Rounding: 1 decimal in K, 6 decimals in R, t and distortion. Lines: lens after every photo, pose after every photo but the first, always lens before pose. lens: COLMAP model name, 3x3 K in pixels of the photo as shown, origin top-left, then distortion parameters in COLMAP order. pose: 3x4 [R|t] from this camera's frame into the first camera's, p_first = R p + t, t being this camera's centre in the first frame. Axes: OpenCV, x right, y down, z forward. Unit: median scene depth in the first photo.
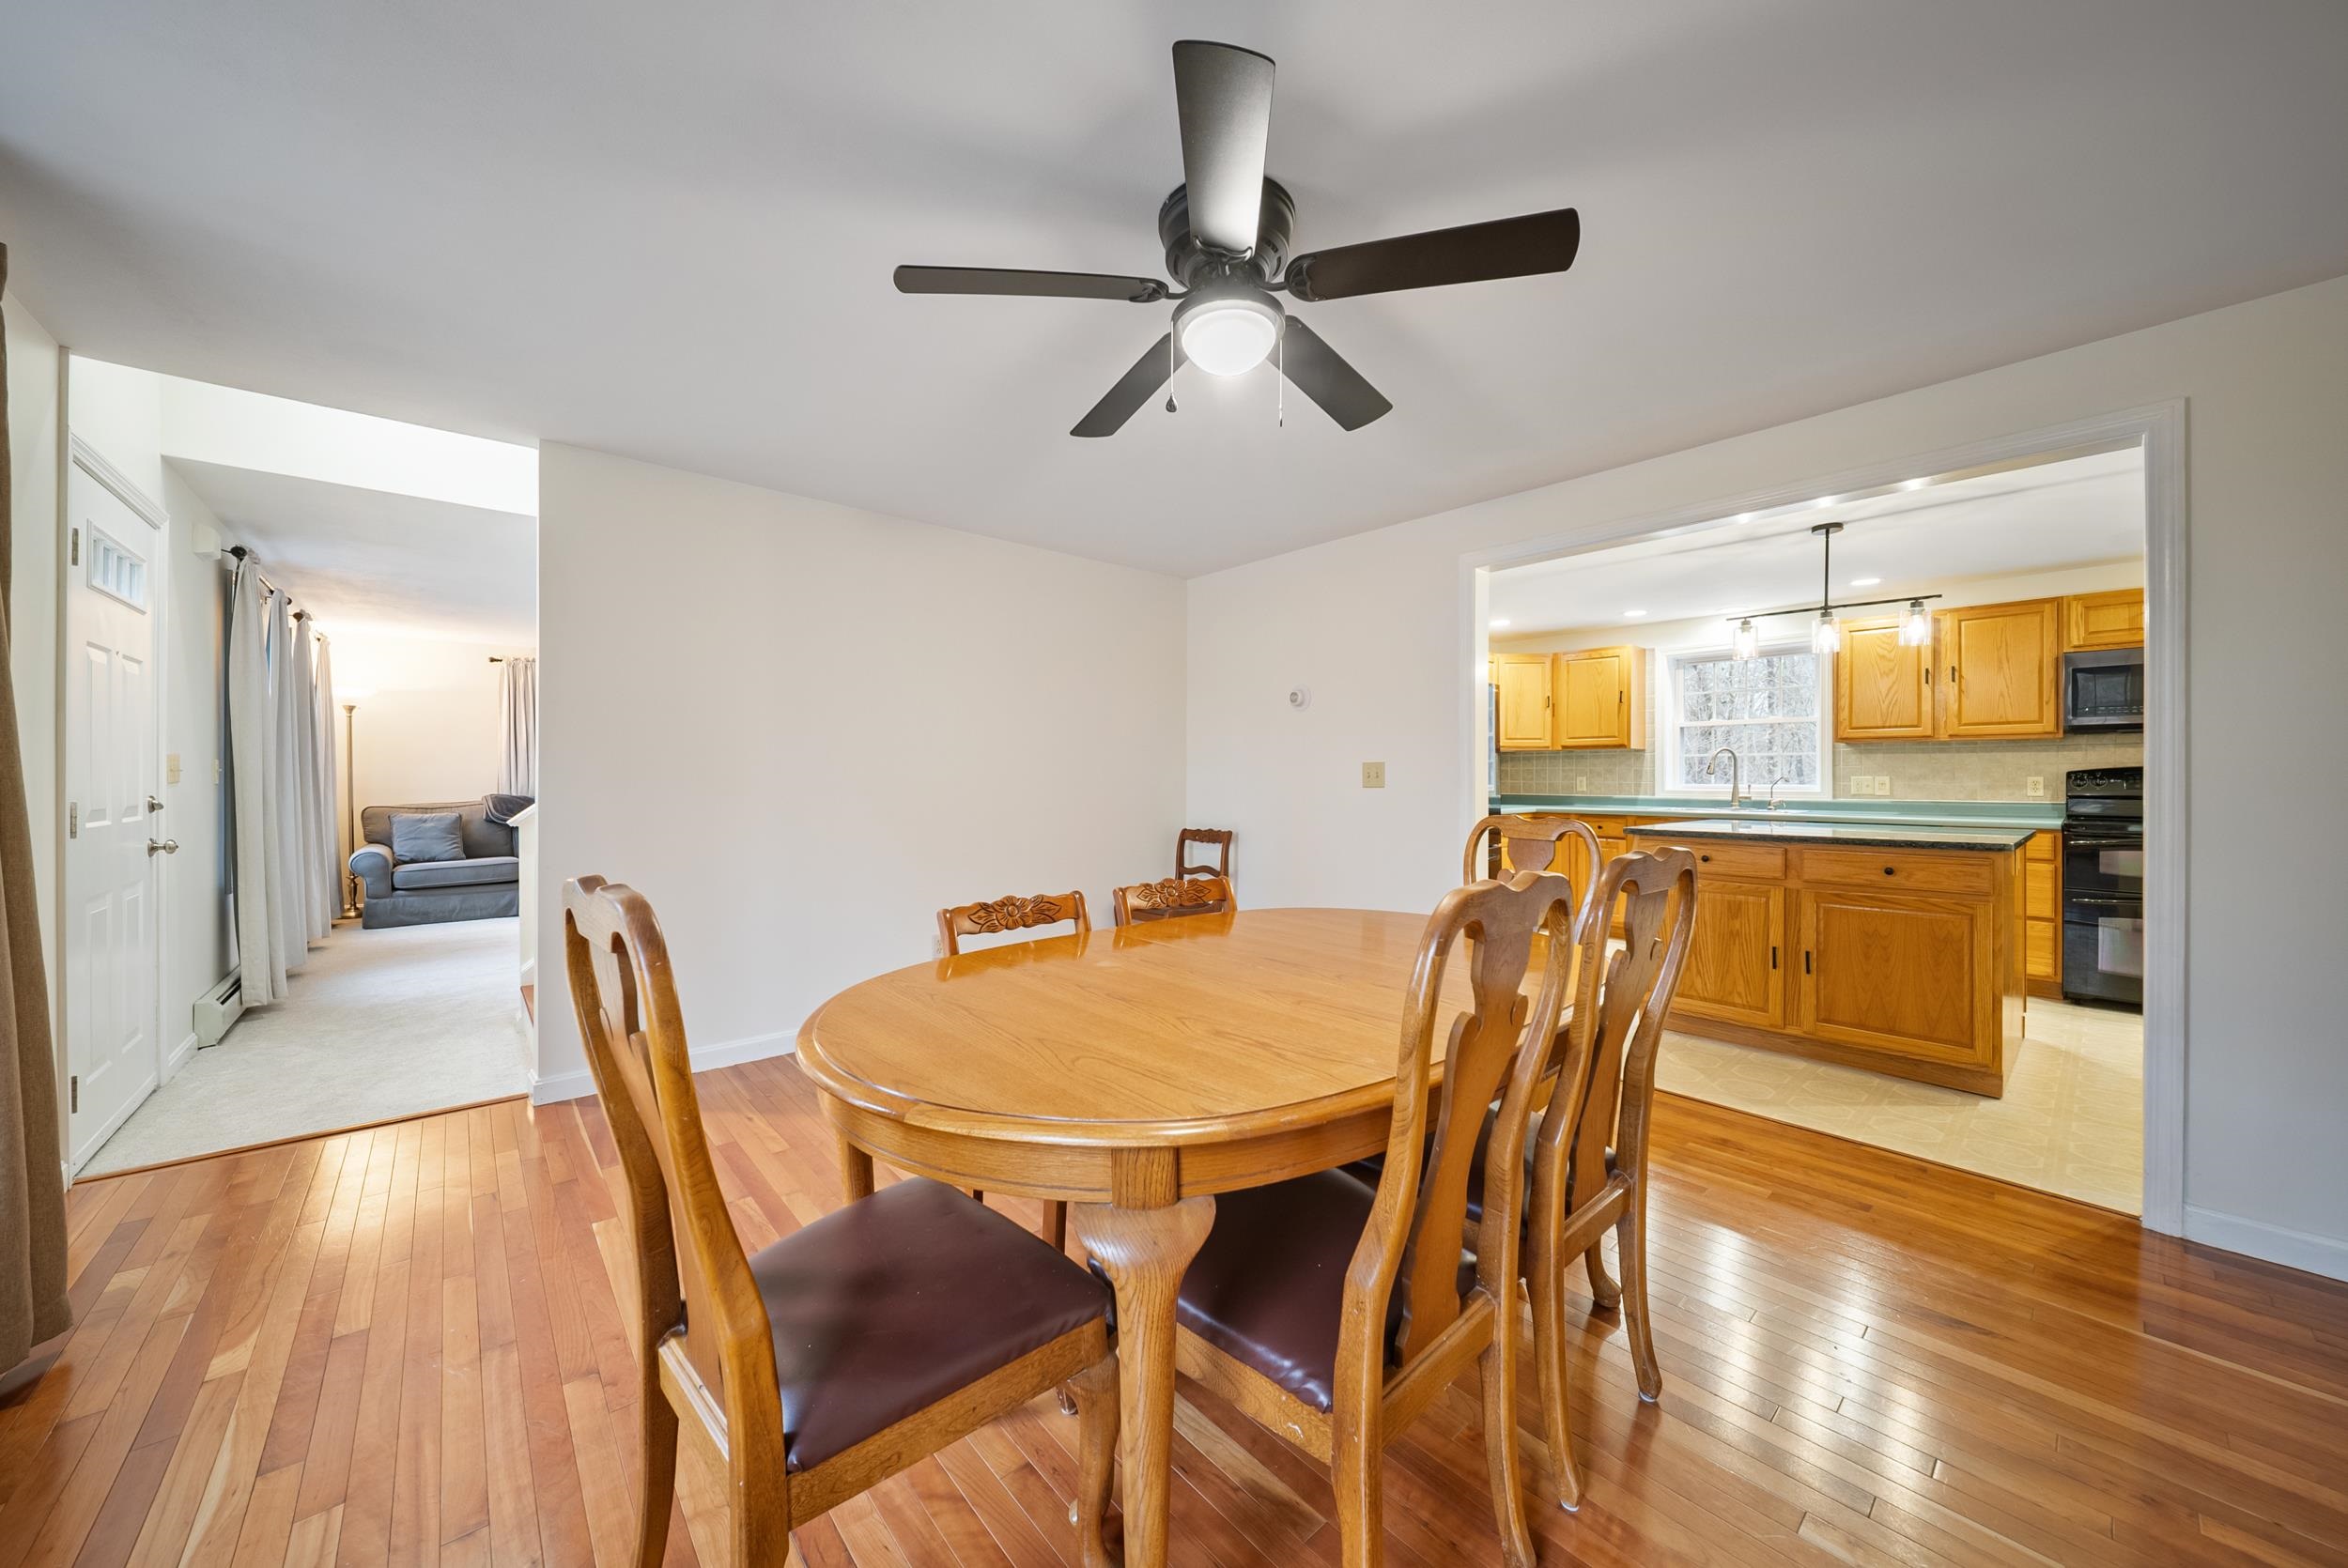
lens RADIAL K [[823.1, 0, 1177.8], [0, 823.1, 770.9], [0, 0, 1]] dist [-0.005923, -0.000931]
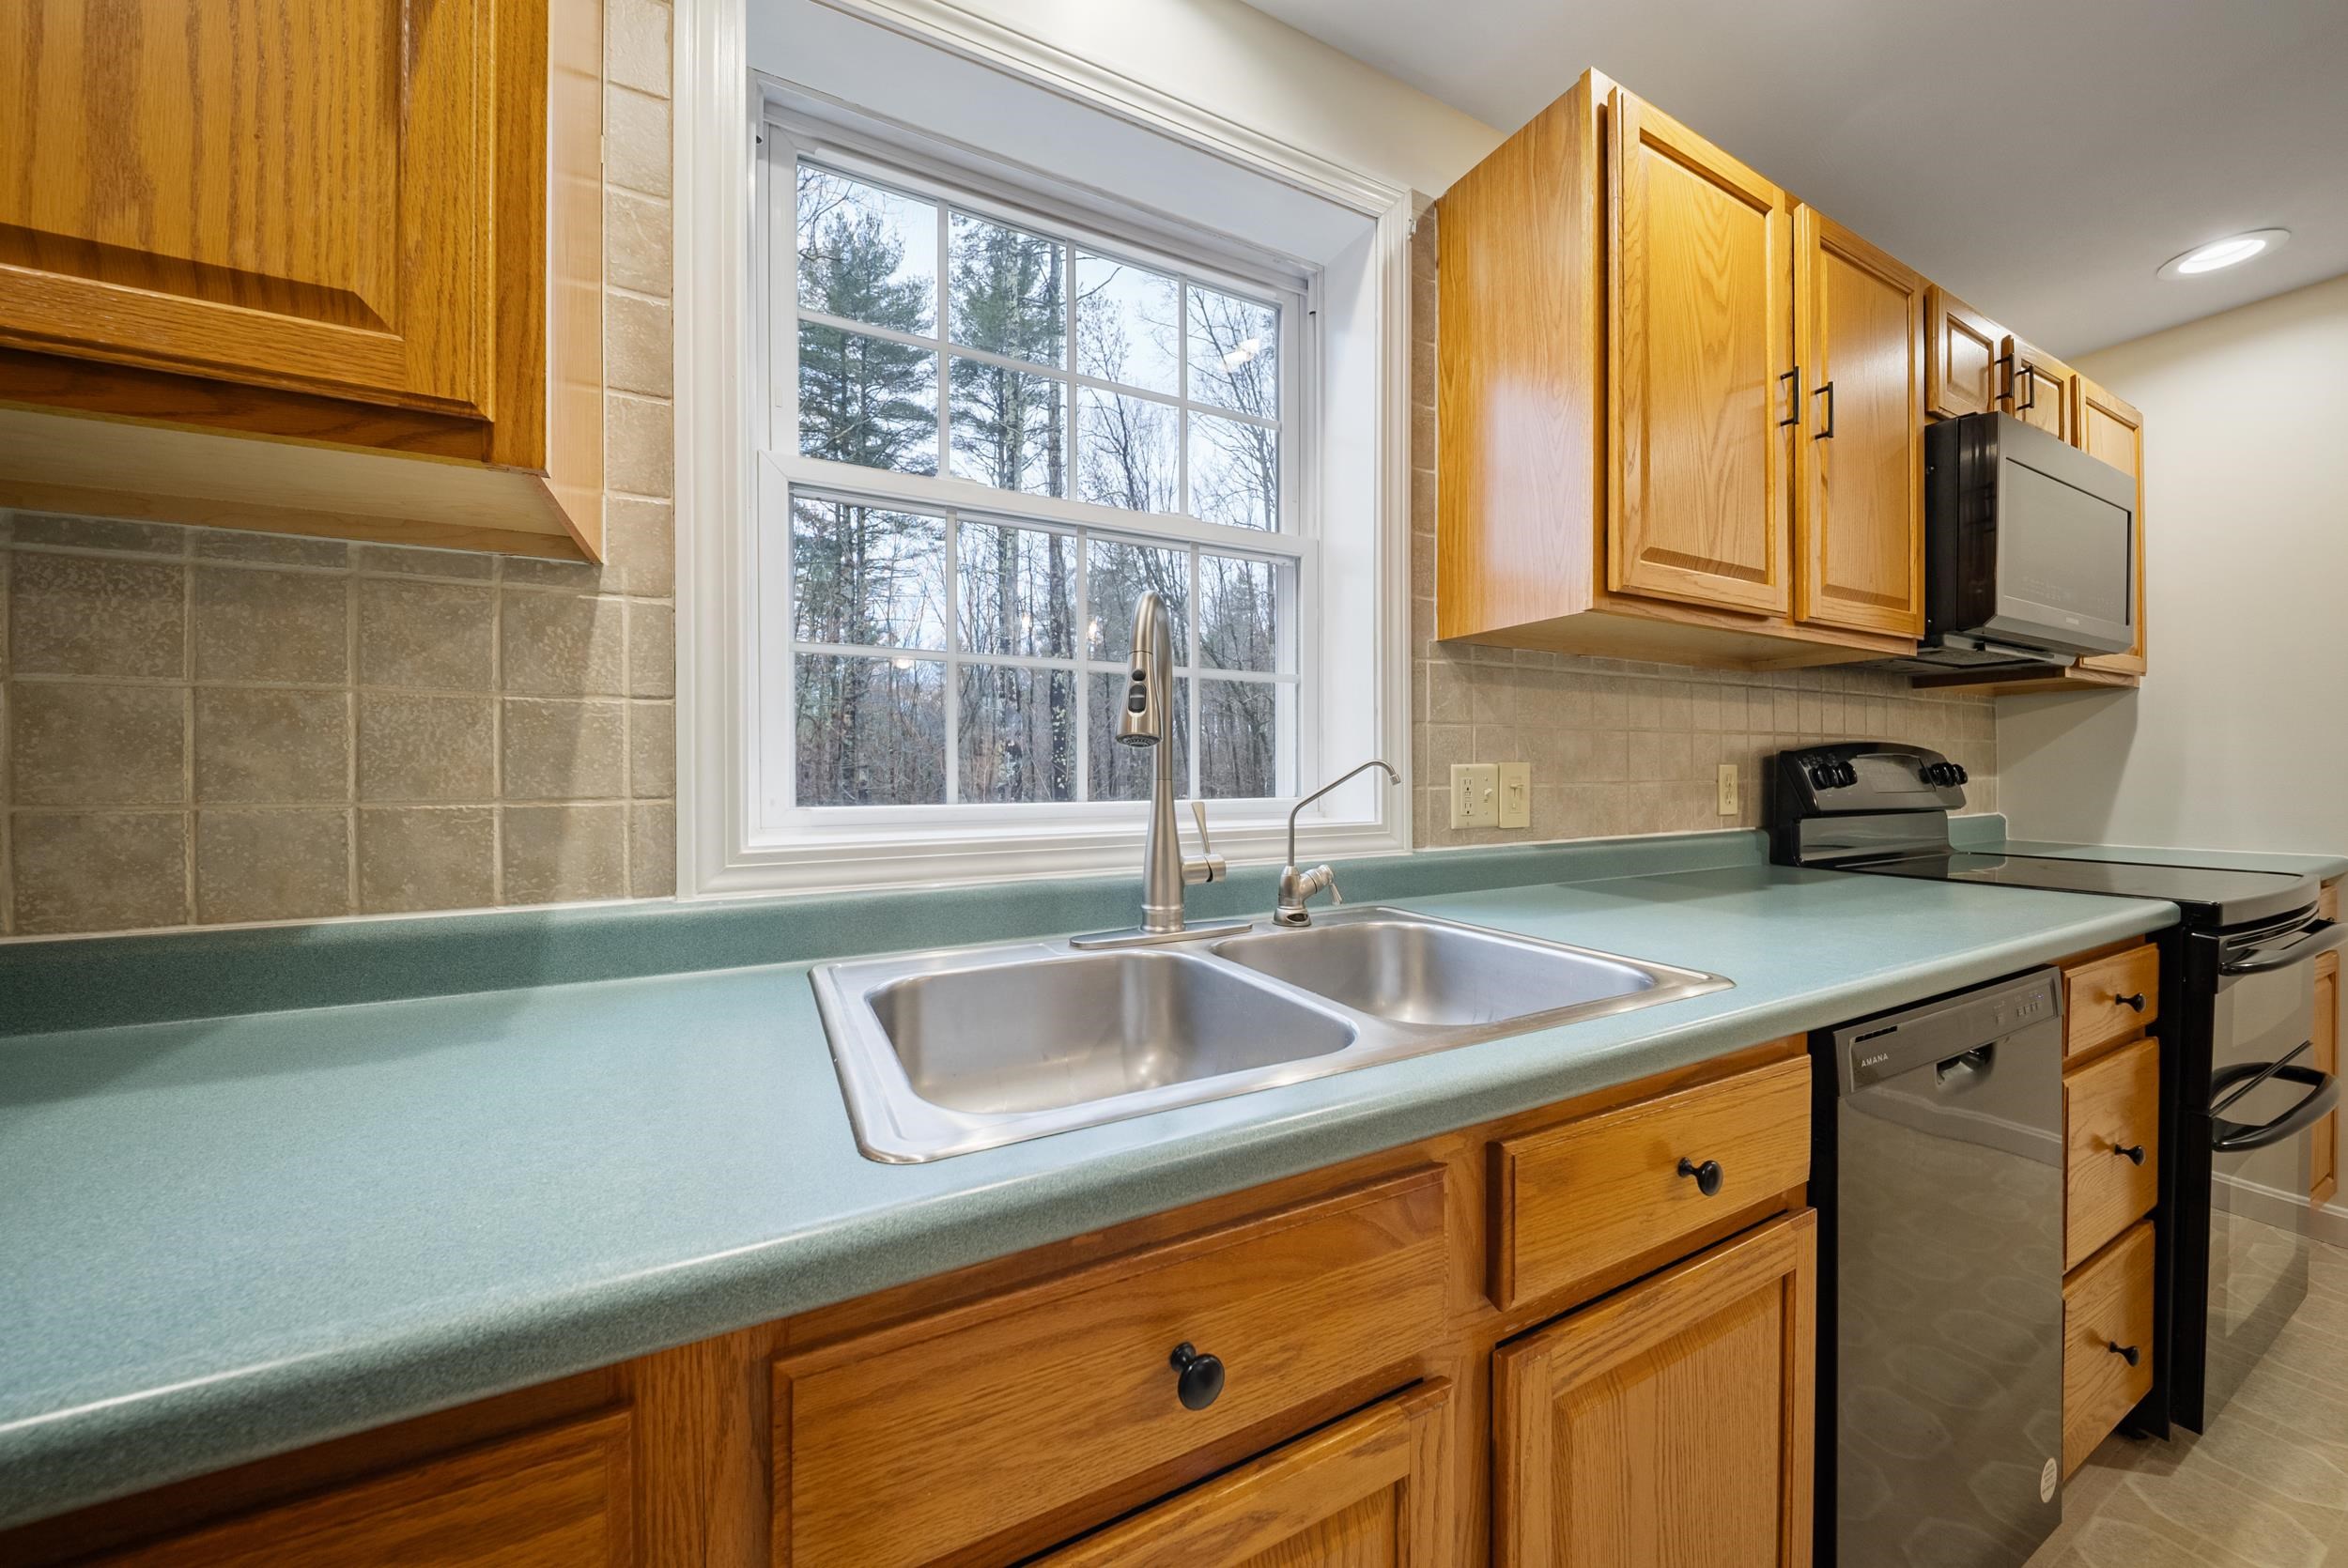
lens RADIAL K [[823.1, 0, 1189.9], [0, 823.1, 789.1], [0, 0, 1]] dist [-0.005923, -0.000931]
pose [[0.233741, -0.013113, 0.972211, 0.593853], [0.000496, 0.999911, 0.013368, 0.012878], [-0.972299, -0.002643, 0.233726, 1.128644]]
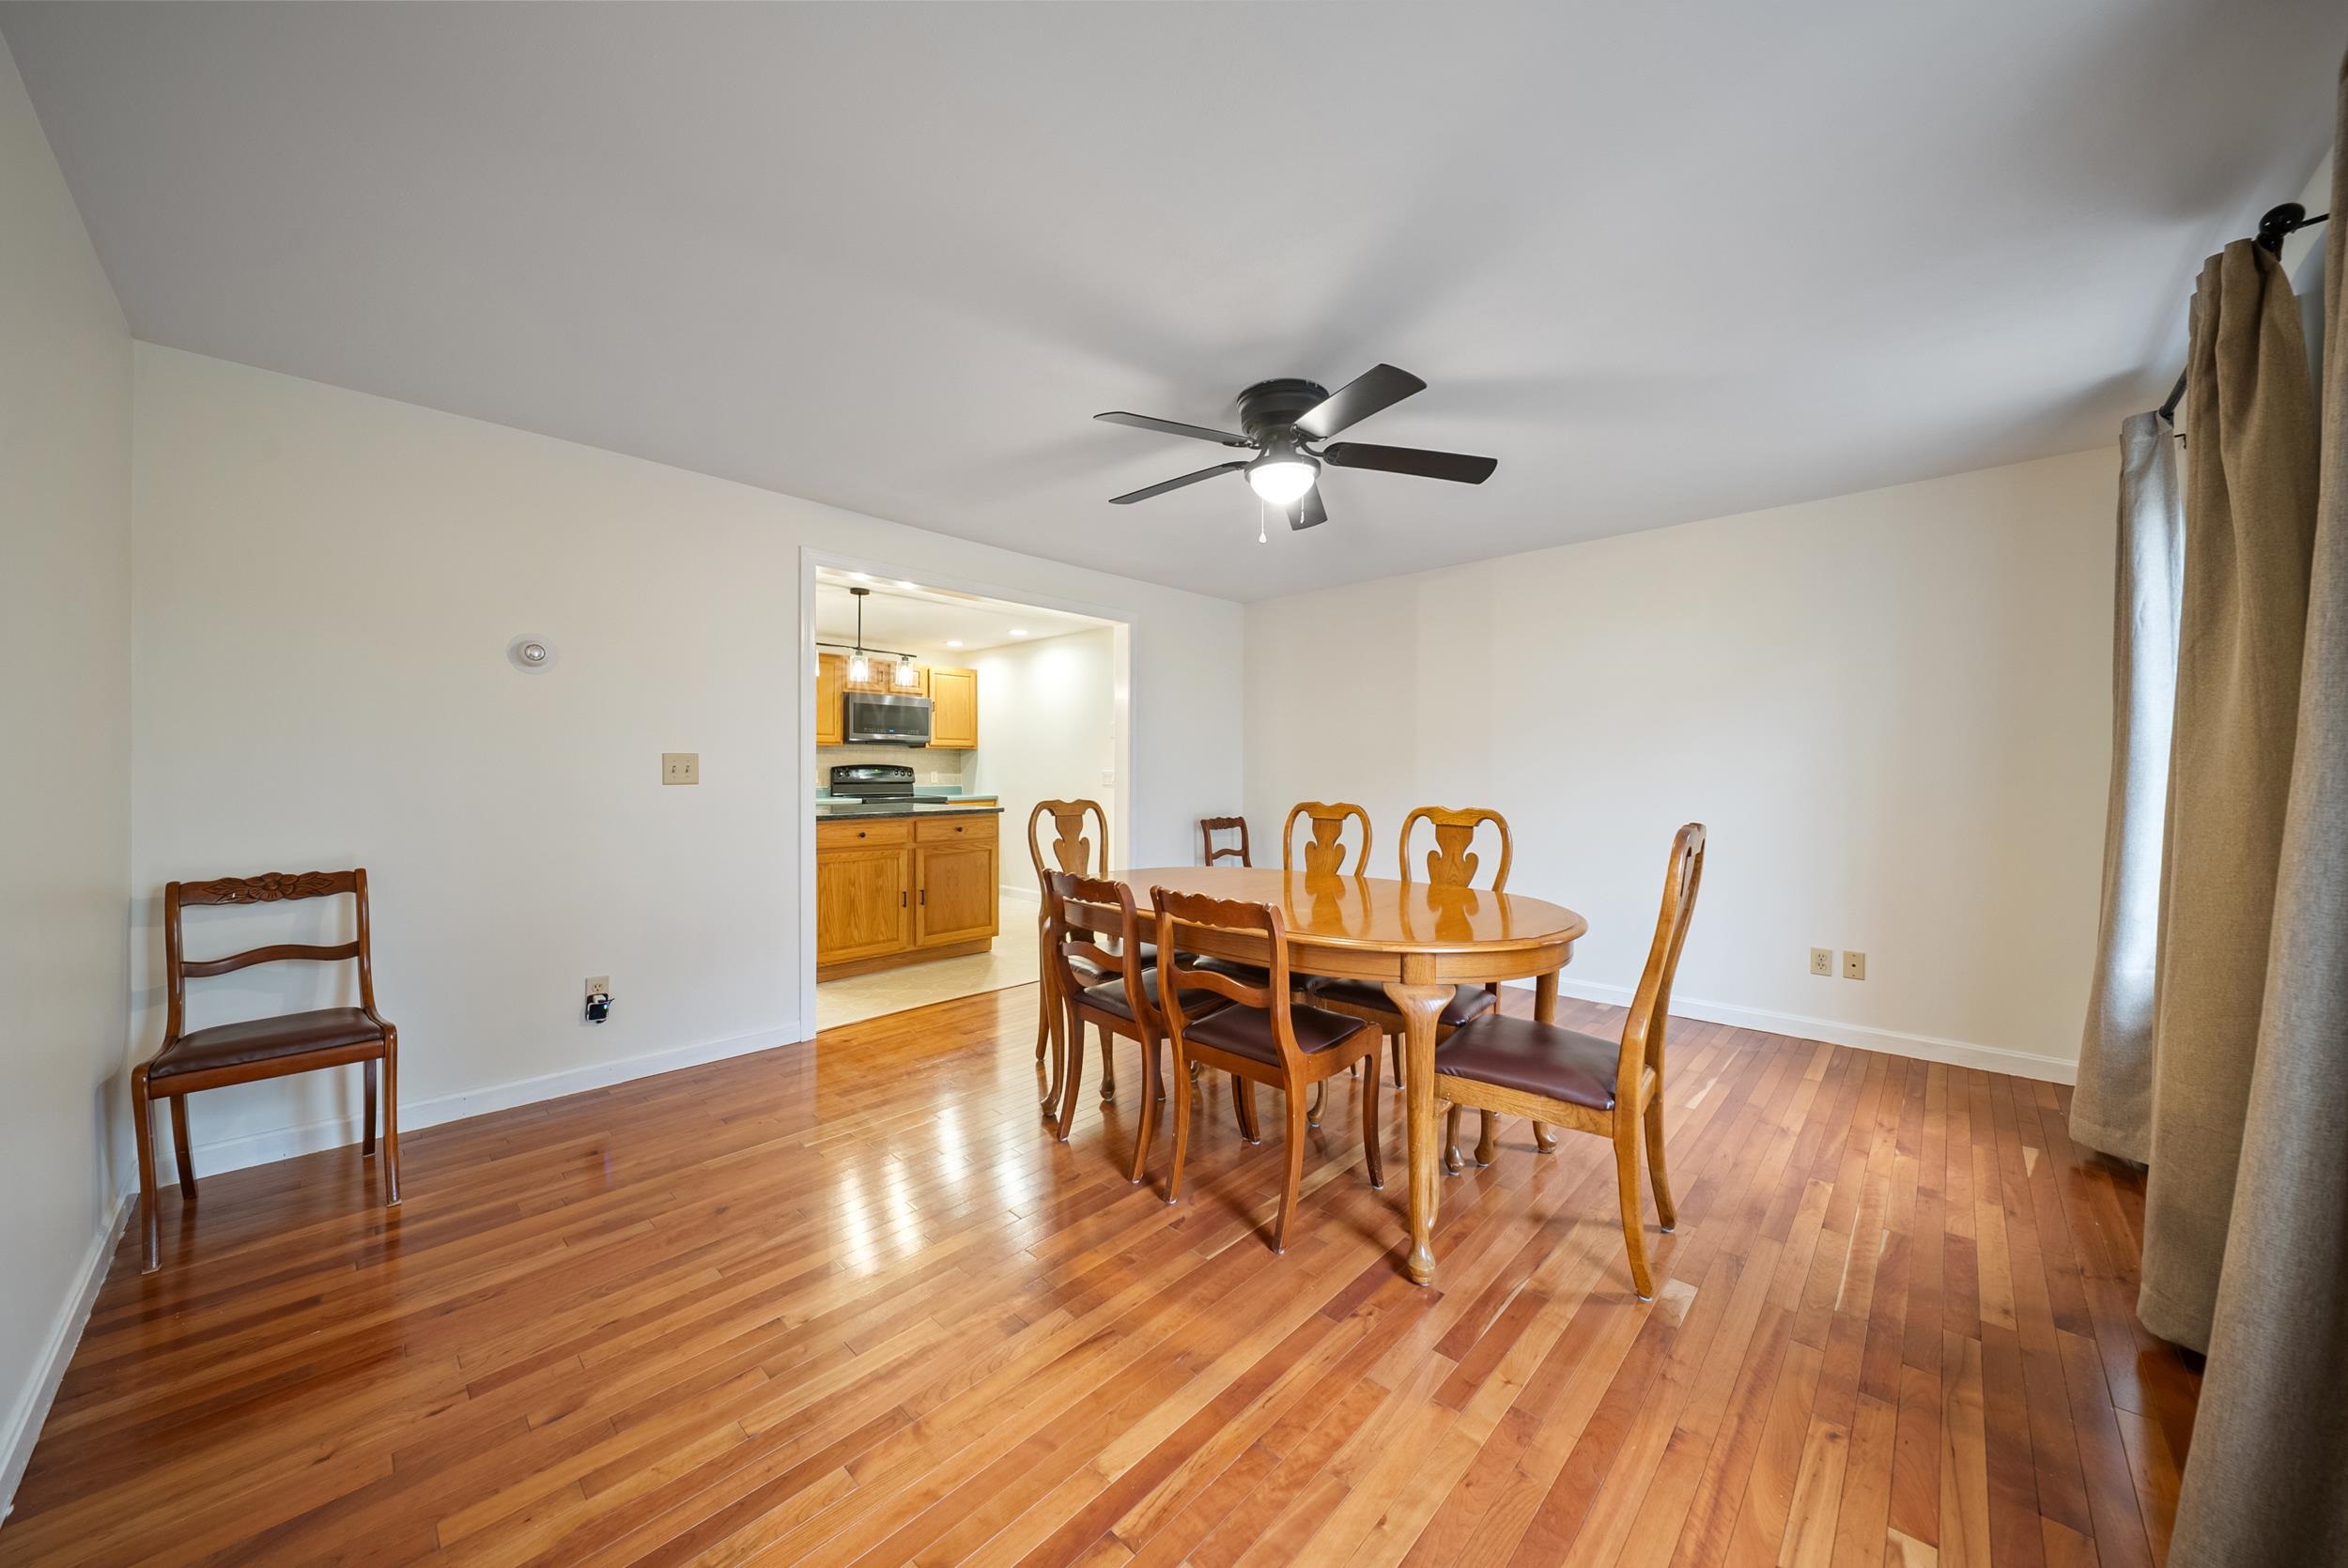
lens RADIAL K [[823.1, 0, 1178.5], [0, 823.1, 785.1], [0, 0, 1]] dist [-0.005923, -0.000931]
pose [[-0.090162, -0.017961, 0.995765, -0.500065], [-0.009626, 0.999806, 0.017163, 0.001489], [-0.995881, -0.008038, -0.090318, 0.458731]]
